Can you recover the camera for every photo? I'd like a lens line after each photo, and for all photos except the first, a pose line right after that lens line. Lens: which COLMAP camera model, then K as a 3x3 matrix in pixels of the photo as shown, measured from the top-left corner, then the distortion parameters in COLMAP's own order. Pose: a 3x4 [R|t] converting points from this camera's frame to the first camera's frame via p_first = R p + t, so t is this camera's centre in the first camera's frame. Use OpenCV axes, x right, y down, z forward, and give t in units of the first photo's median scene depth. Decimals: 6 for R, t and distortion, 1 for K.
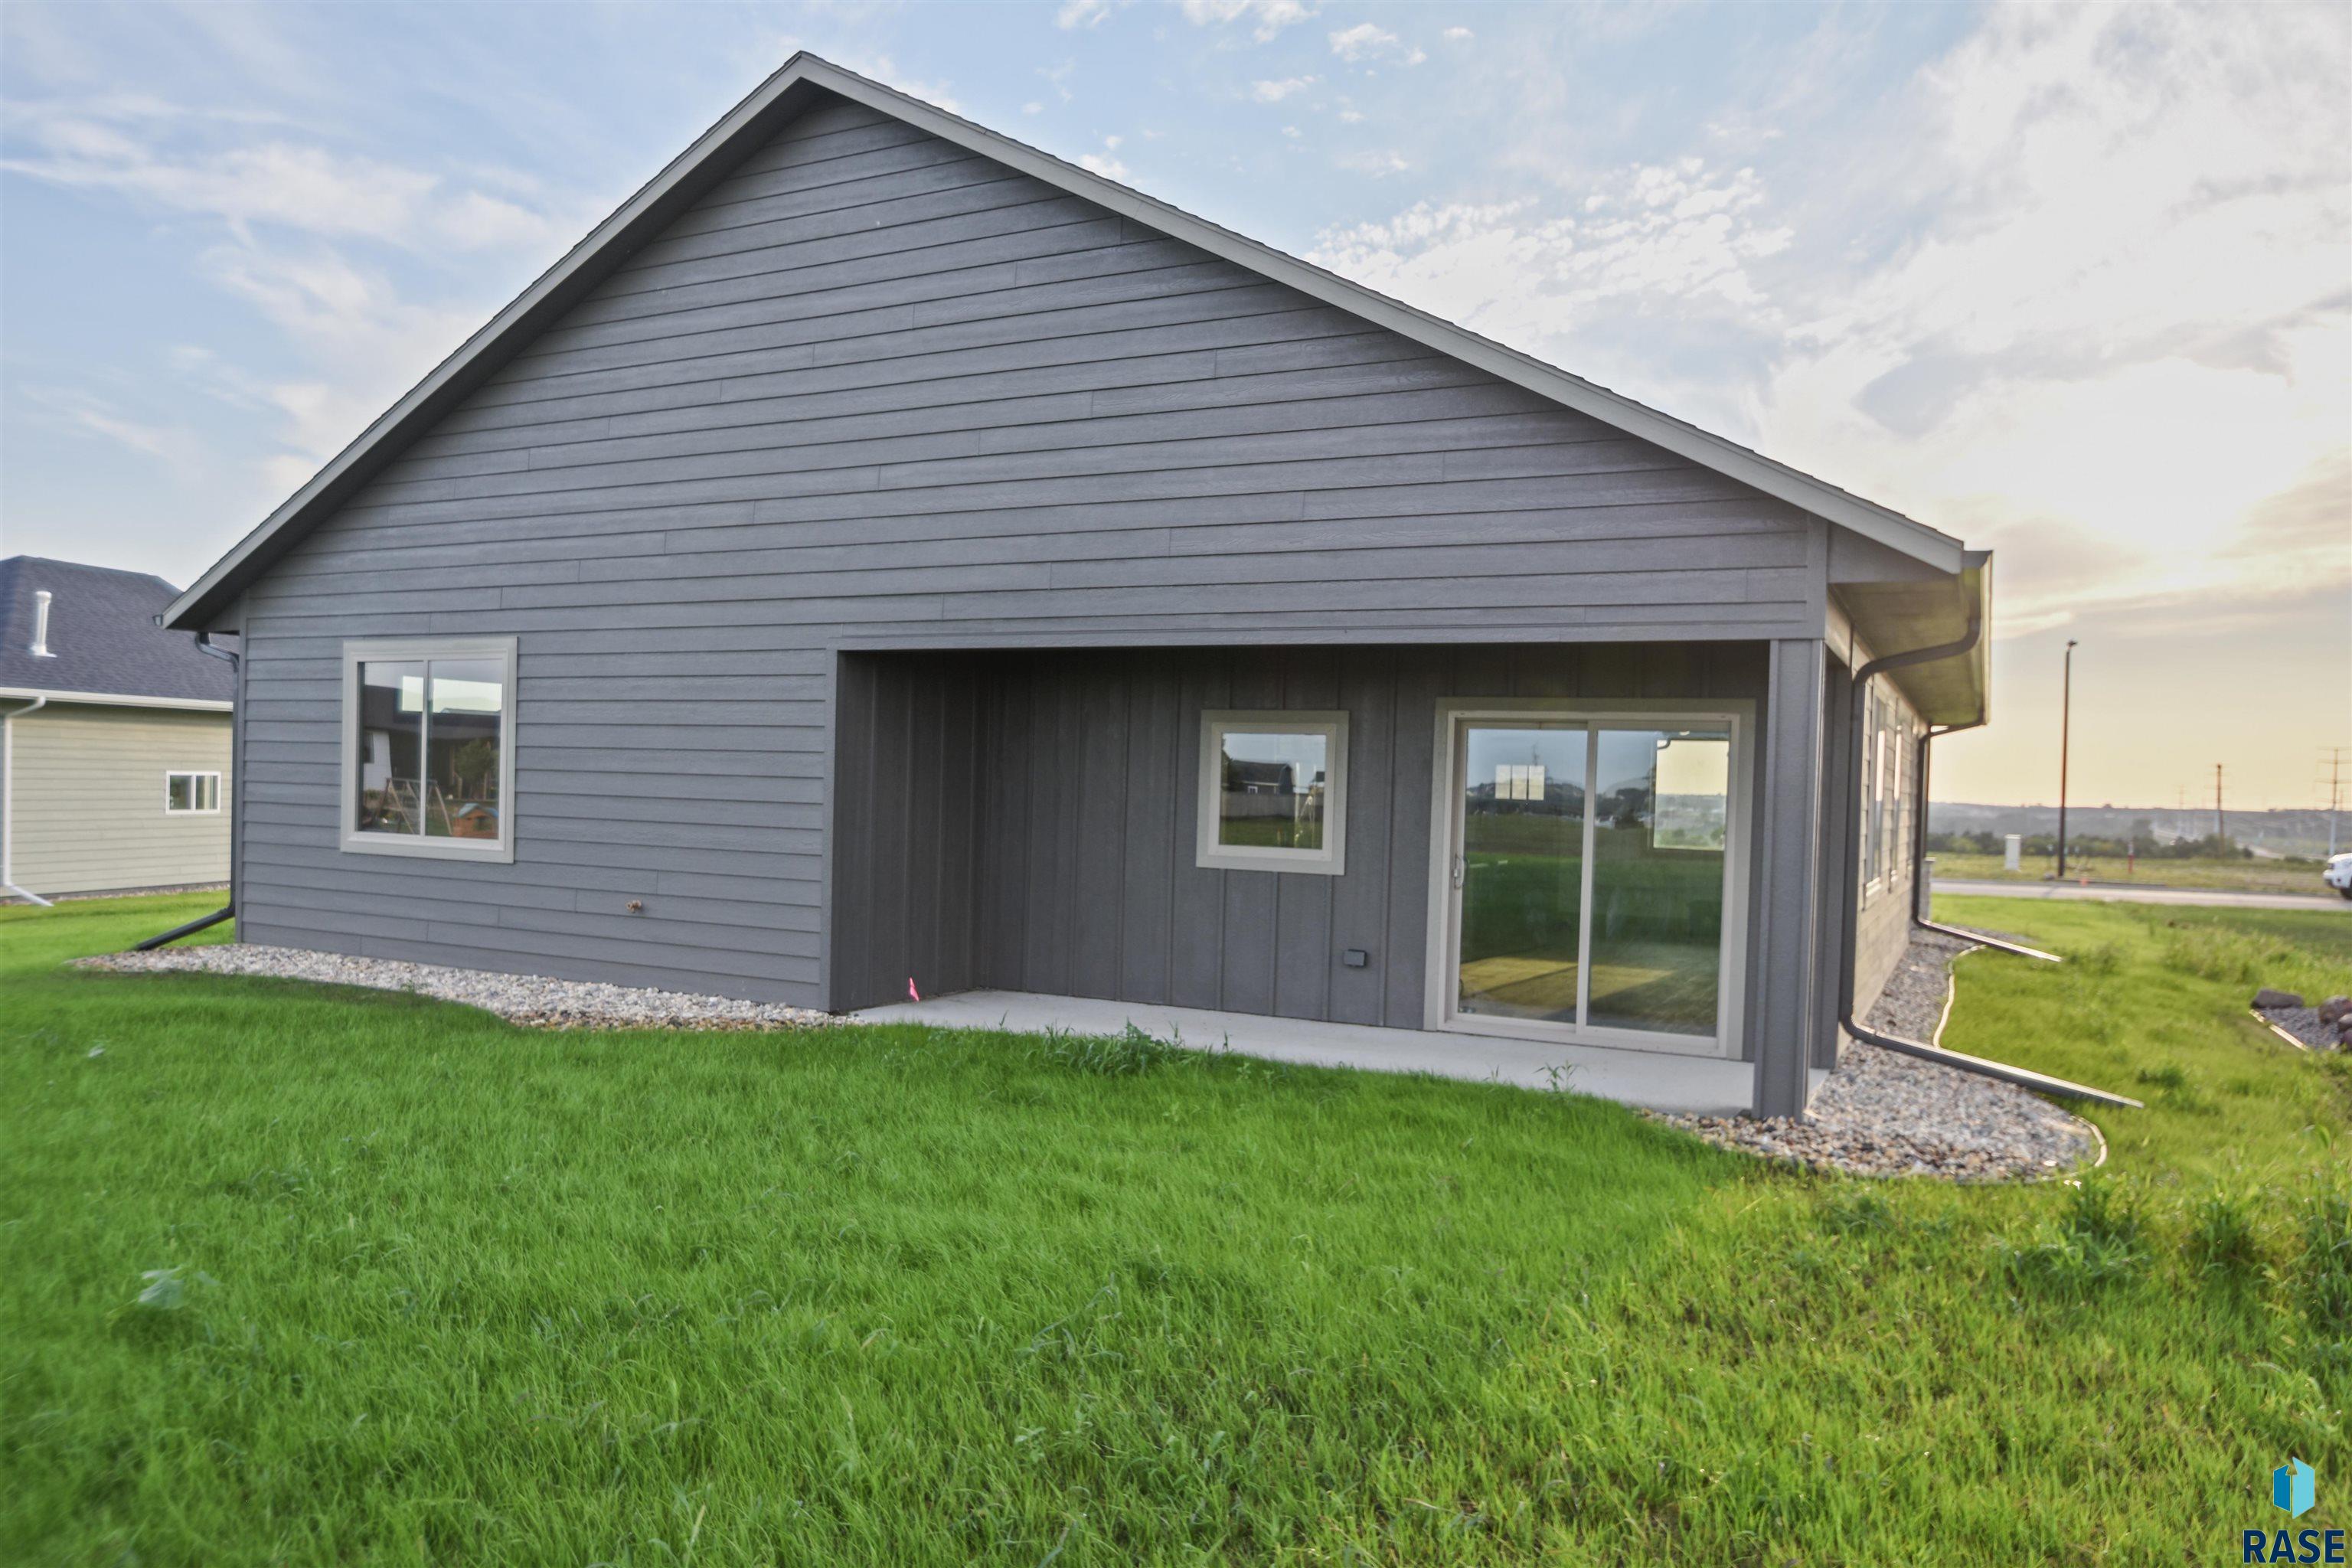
lens RADIAL K [[1515.8, 0, 1176.9], [0, 1515.8, 781.6], [0, 0, 1]] dist [-0.012322, -0.001419]
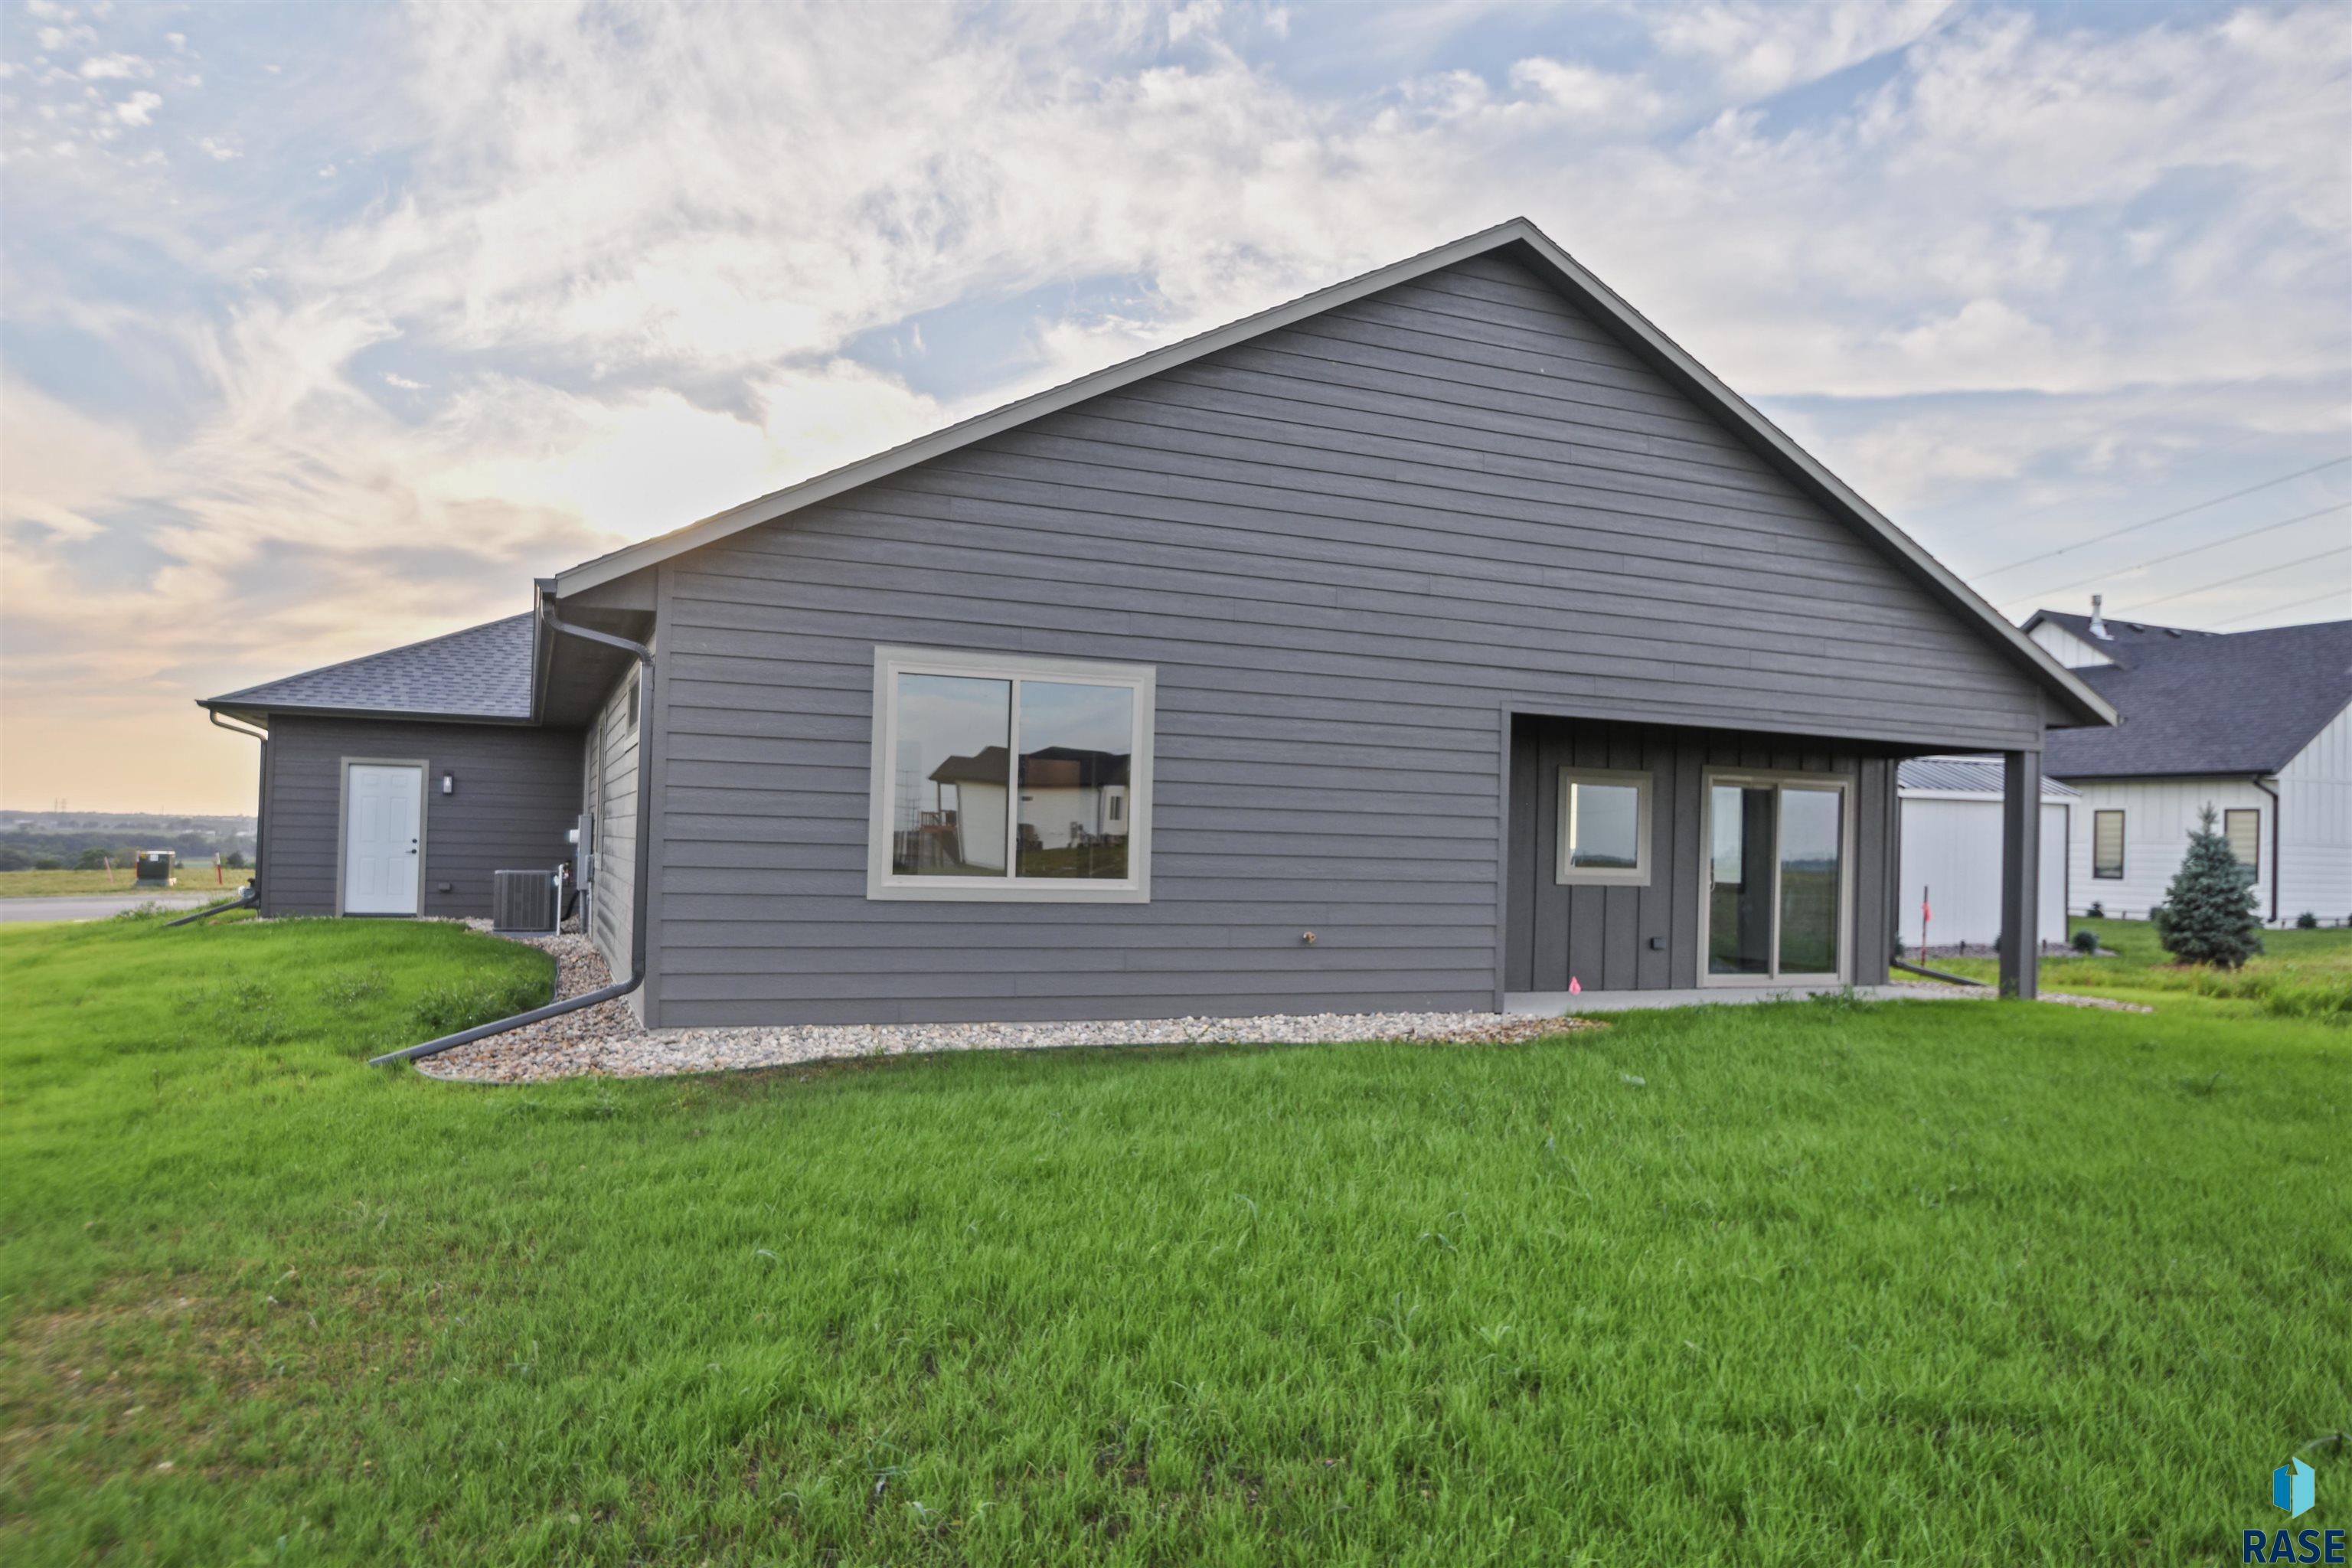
lens RADIAL K [[1697.6, 0, 1177.8], [0, 1697.6, 788.1], [0, 0, 1]] dist [-0.000166, 0.000206]
pose [[0.628973, 0.015948, 0.777264, -1.361147], [-0.010357, 0.999873, -0.012134, -0.006393], [-0.777358, -0.000418, 0.629058, 0.332662]]
